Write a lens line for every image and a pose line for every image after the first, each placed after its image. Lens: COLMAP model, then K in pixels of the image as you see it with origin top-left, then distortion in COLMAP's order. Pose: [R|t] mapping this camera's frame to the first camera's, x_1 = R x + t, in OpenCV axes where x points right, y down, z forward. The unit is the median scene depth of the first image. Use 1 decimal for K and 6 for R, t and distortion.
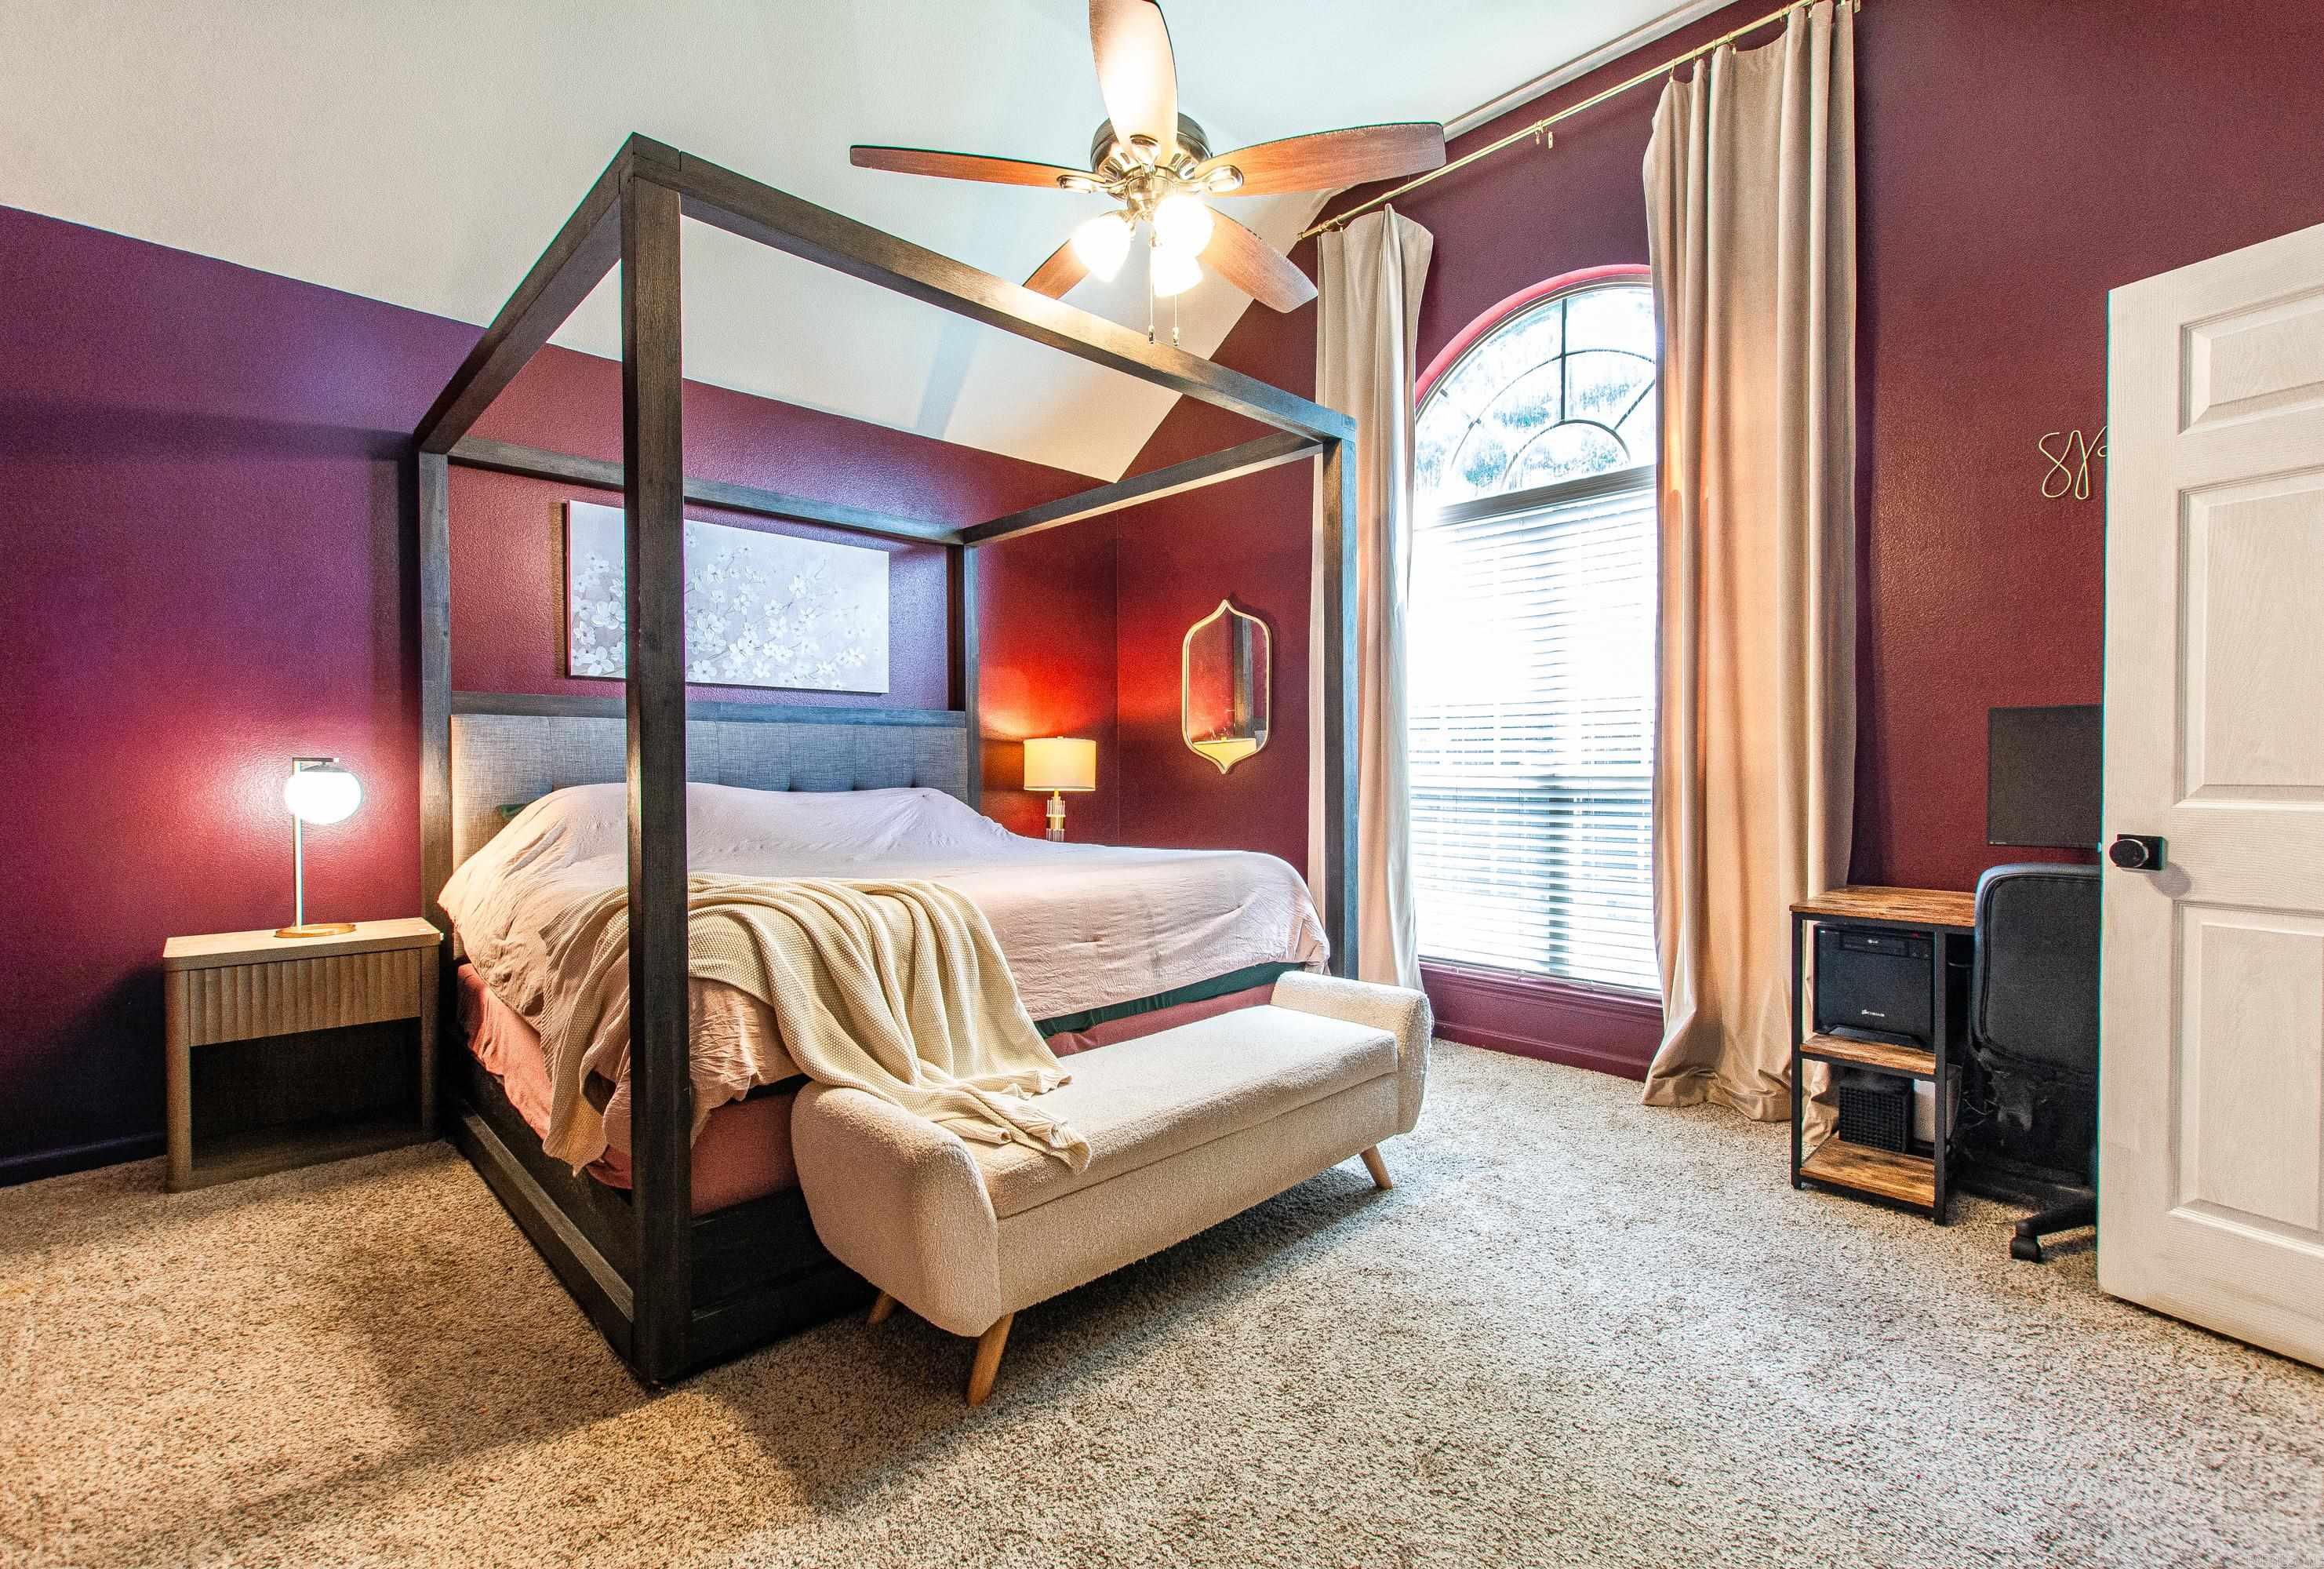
lens RADIAL K [[1031.2, 0, 1162.3], [0, 1031.2, 780.9], [0, 0, 1]] dist [-0.005407, -0.001699]
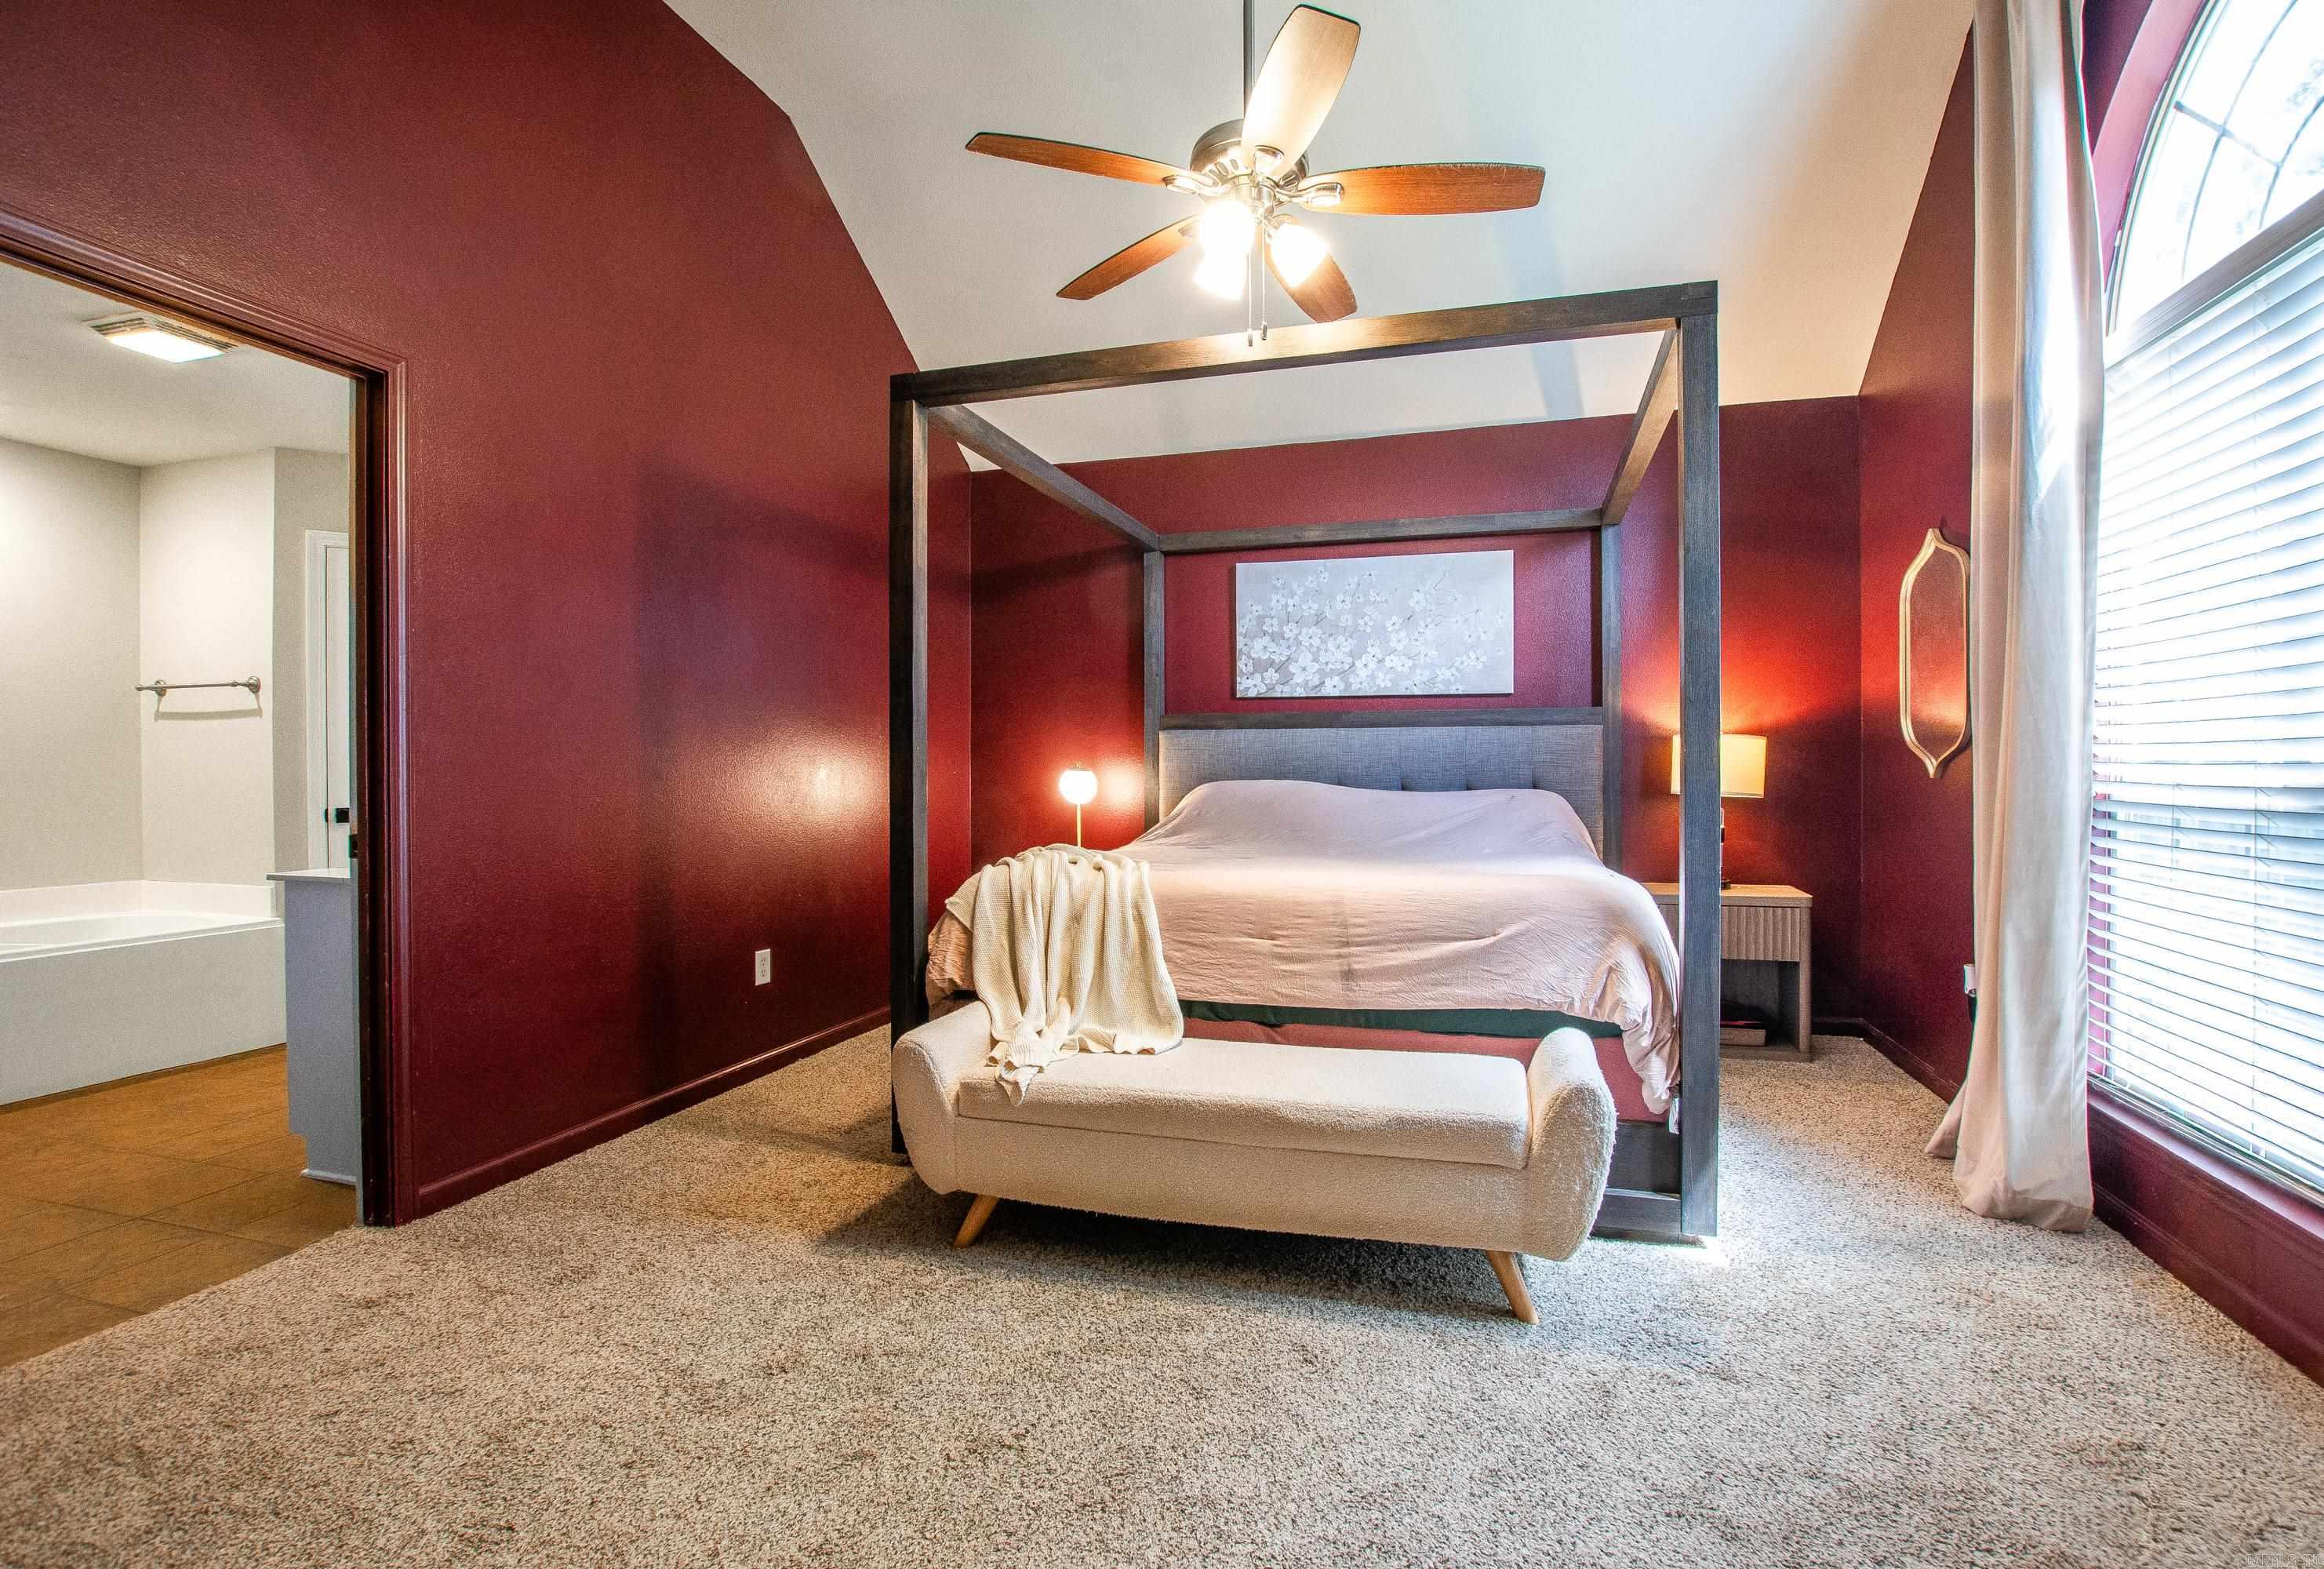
lens RADIAL K [[1031.2, 0, 1161.7], [0, 1031.2, 773.6], [0, 0, 1]] dist [-0.005407, -0.001699]
pose [[0.504471, 0.007900, -0.863392, 0.548155], [-0.010612, 0.999939, 0.002948, -0.008905], [0.863363, 0.007675, 0.504524, 0.275550]]
